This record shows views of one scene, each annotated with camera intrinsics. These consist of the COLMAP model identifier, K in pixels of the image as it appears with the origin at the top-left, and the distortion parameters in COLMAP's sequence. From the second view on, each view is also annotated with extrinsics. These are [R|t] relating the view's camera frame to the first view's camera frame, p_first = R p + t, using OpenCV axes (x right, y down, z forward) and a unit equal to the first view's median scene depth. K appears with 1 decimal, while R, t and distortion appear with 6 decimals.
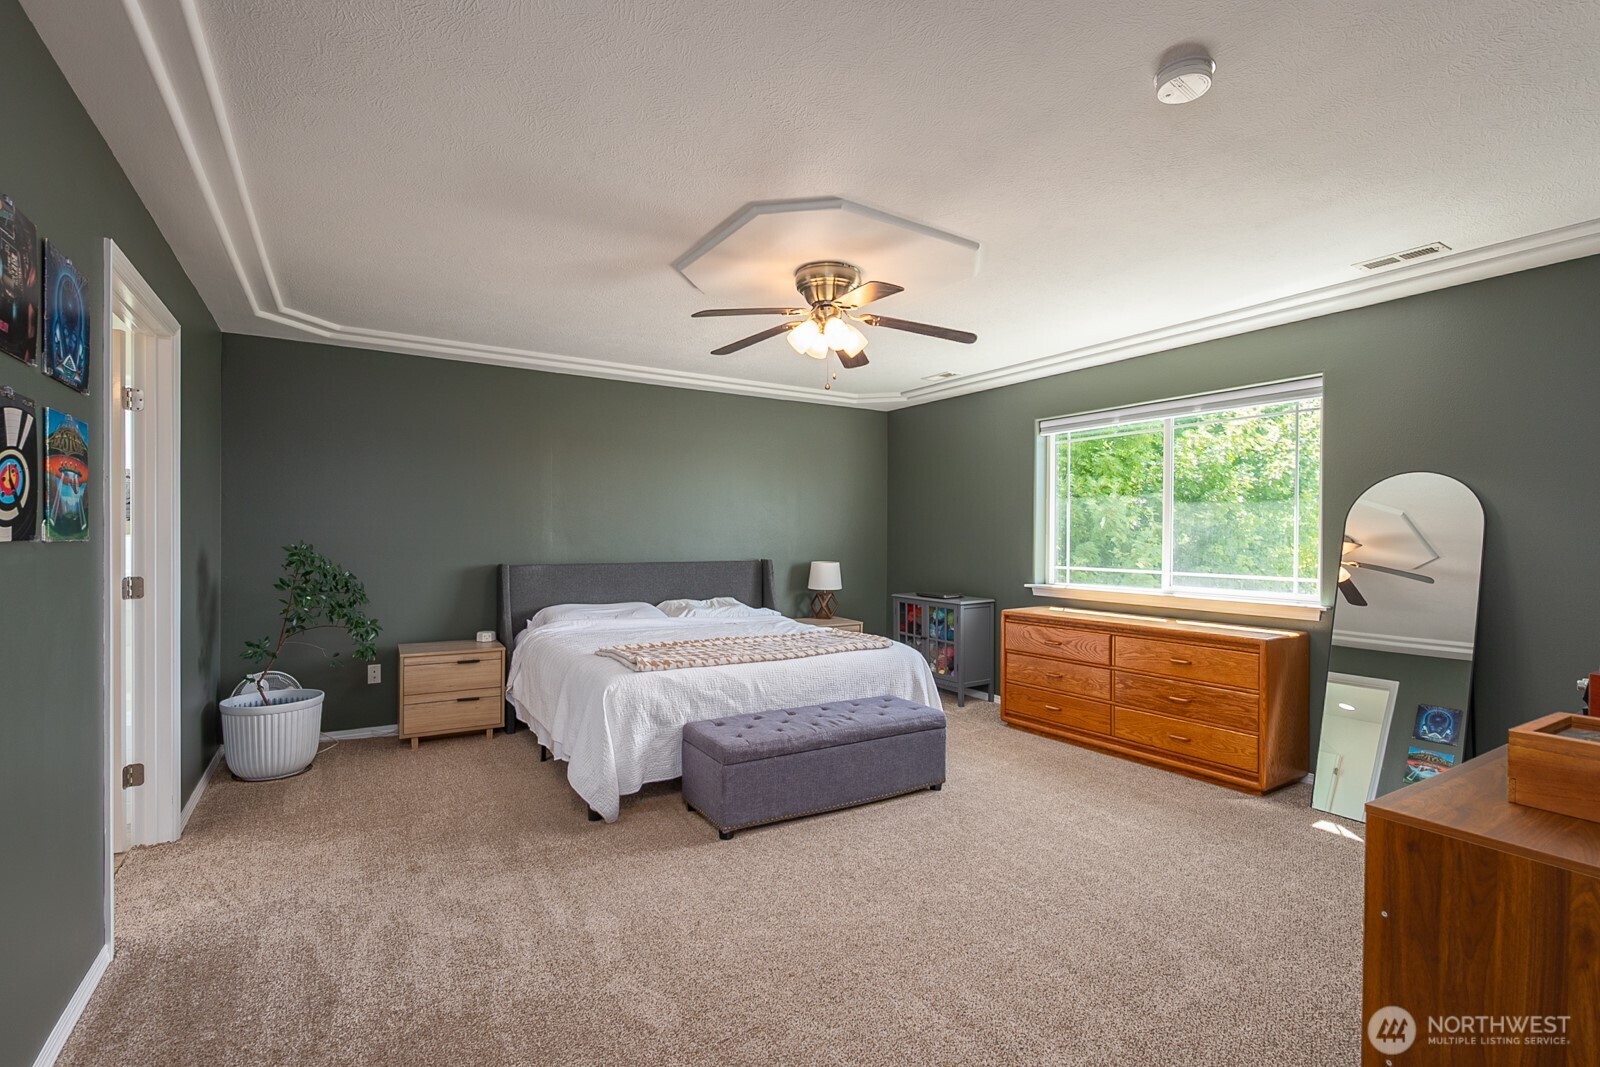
lens RADIAL K [[722.5, 0, 806.6], [0, 722.5, 530.5], [0, 0, 1]] dist [-0.002391, 0.000026]
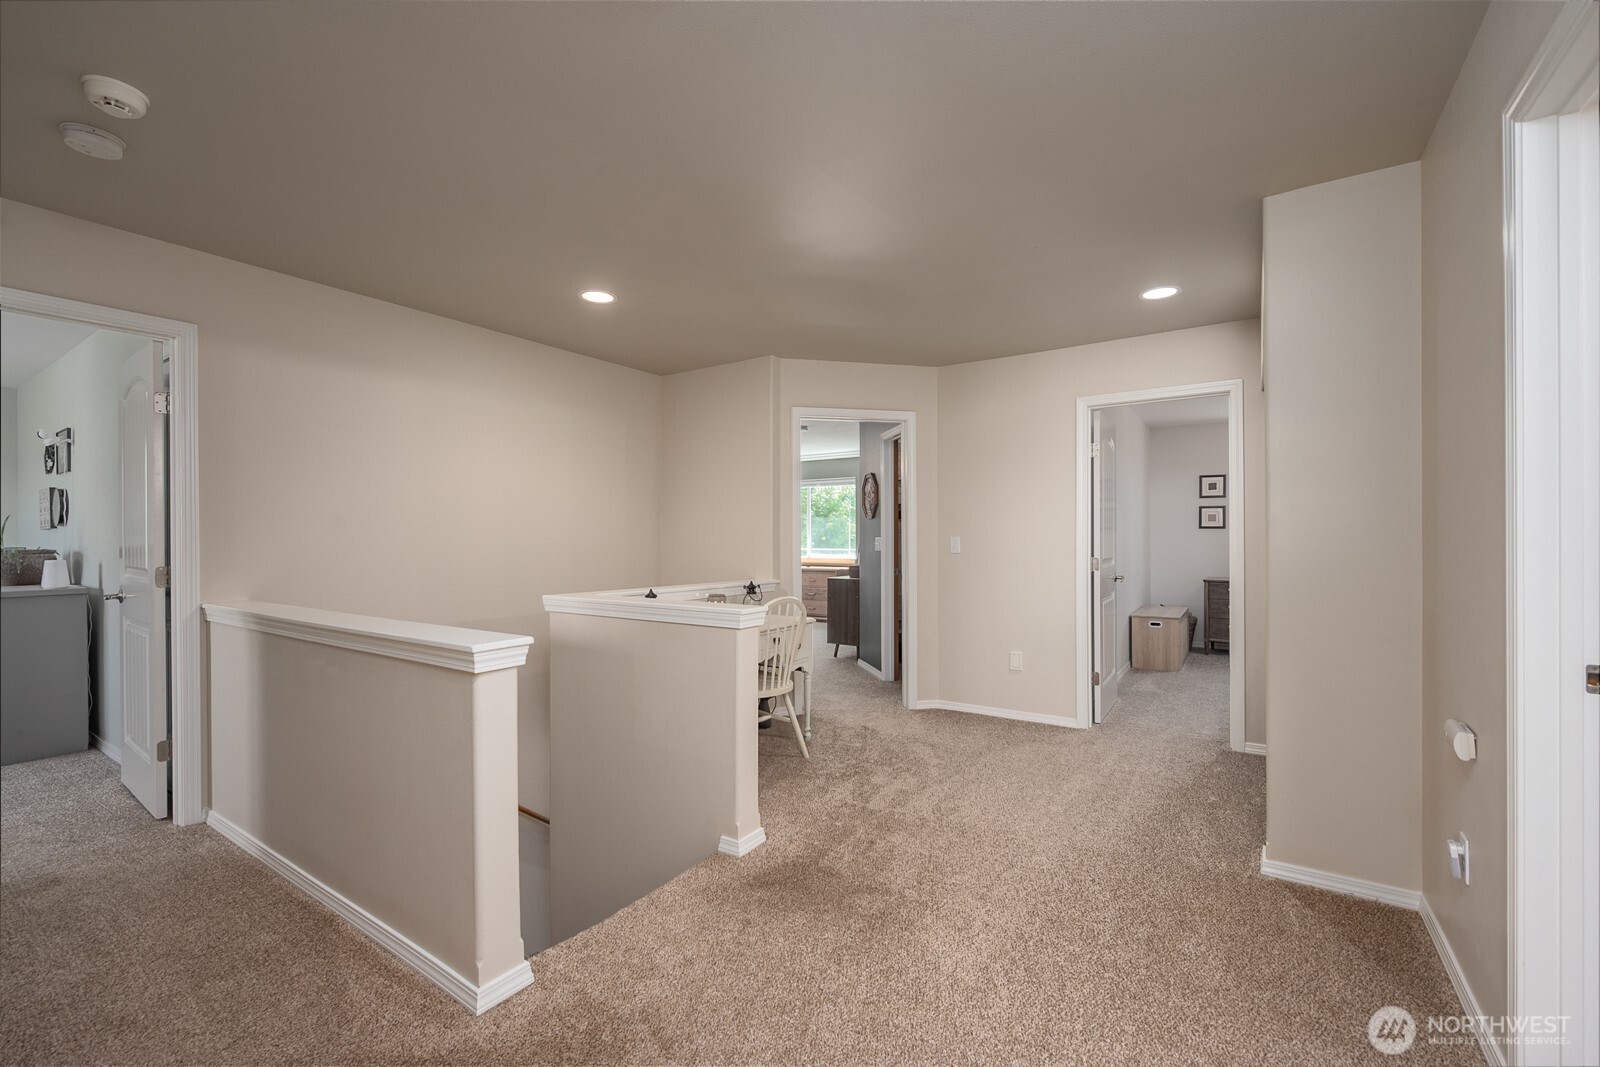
lens RADIAL K [[680.2, 0, 796.7], [0, 680.2, 535.3], [0, 0, 1]] dist [-0.001462, 0.000140]
pose [[0.913959, -0.007385, 0.405740, -0.613126], [0.005772, 0.999970, 0.005199, -0.000189], [-0.405766, -0.002410, 0.913974, -1.415487]]
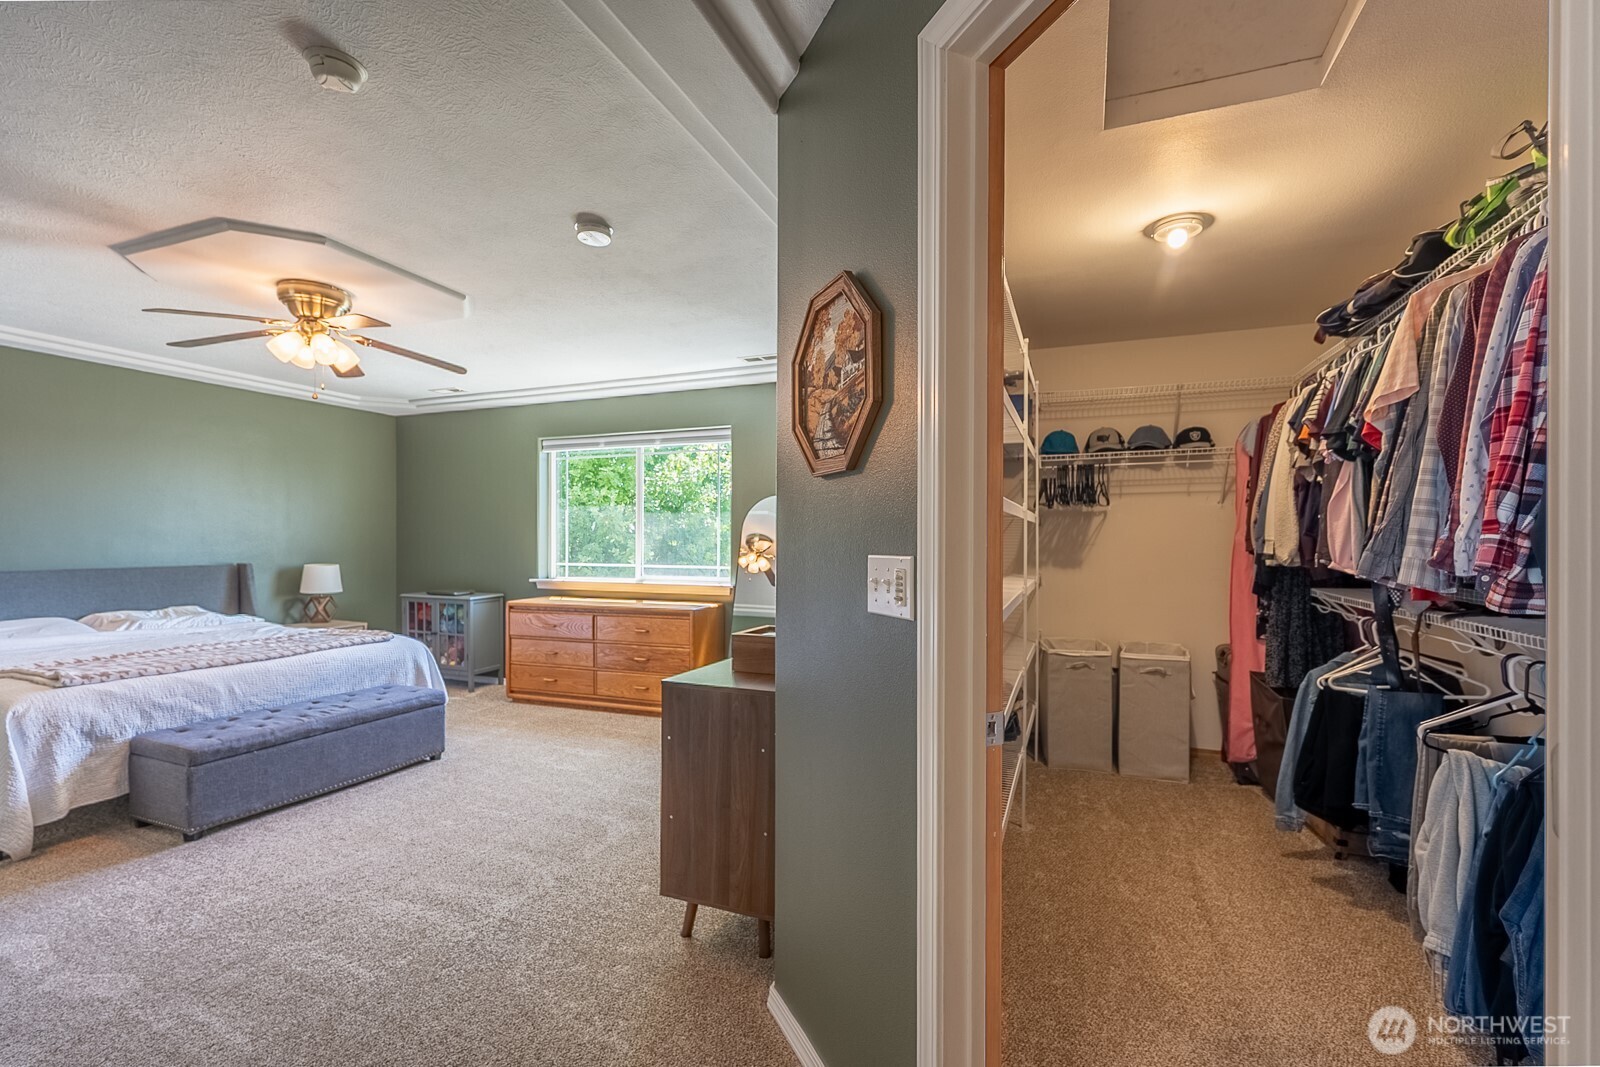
lens RADIAL K [[680.2, 0, 794.7], [0, 680.2, 542.4], [0, 0, 1]] dist [-0.001462, 0.000140]
pose [[0.812134, -0.005053, 0.583450, 0.015181], [-0.001853, 0.999935, 0.011238, 0.003070], [-0.583469, -0.010208, 0.812072, -0.201096]]
